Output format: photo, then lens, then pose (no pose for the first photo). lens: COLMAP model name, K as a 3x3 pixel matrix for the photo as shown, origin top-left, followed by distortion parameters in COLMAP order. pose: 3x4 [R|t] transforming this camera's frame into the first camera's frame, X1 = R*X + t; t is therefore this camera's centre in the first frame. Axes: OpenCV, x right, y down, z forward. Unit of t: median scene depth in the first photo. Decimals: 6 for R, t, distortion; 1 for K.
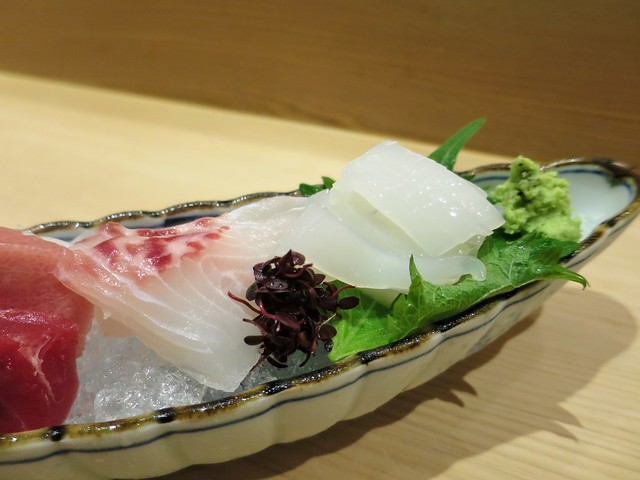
lens RADIAL K [[462.6, 0, 319.6], [0, 462.6, 239.1], [0, 0, 1]] dist [-0.023116, 0.006431]
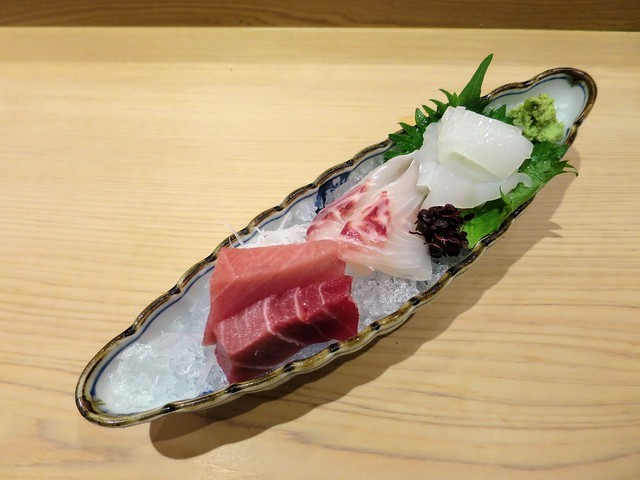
lens RADIAL K [[462.6, 0, 319.6], [0, 462.6, 236.0], [0, 0, 1]] dist [-0.023116, 0.006431]
pose [[0.941221, -0.304729, 0.145751, -0.740000], [0.218305, 0.878014, 0.425951, -0.668815], [-0.257771, -0.369095, 0.892929, -0.503989]]
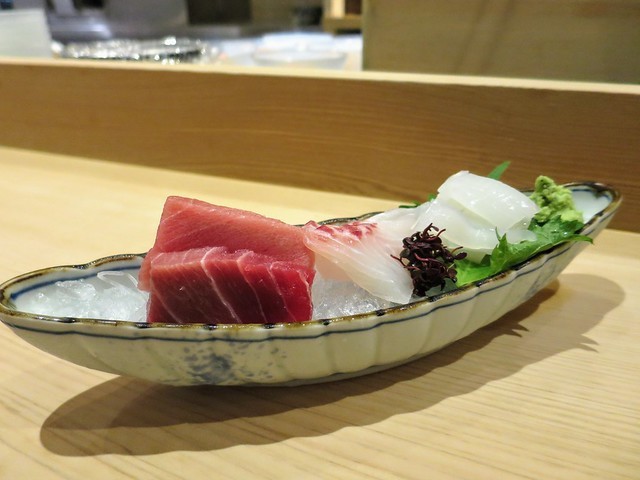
lens RADIAL K [[462.6, 0, 317.6], [0, 462.6, 238.7], [0, 0, 1]] dist [-0.023116, 0.006431]
pose [[0.998457, -0.034257, 0.043708, -0.497004], [0.040330, 0.988370, -0.146624, 0.273858], [-0.038177, 0.148160, 0.988226, -0.634426]]
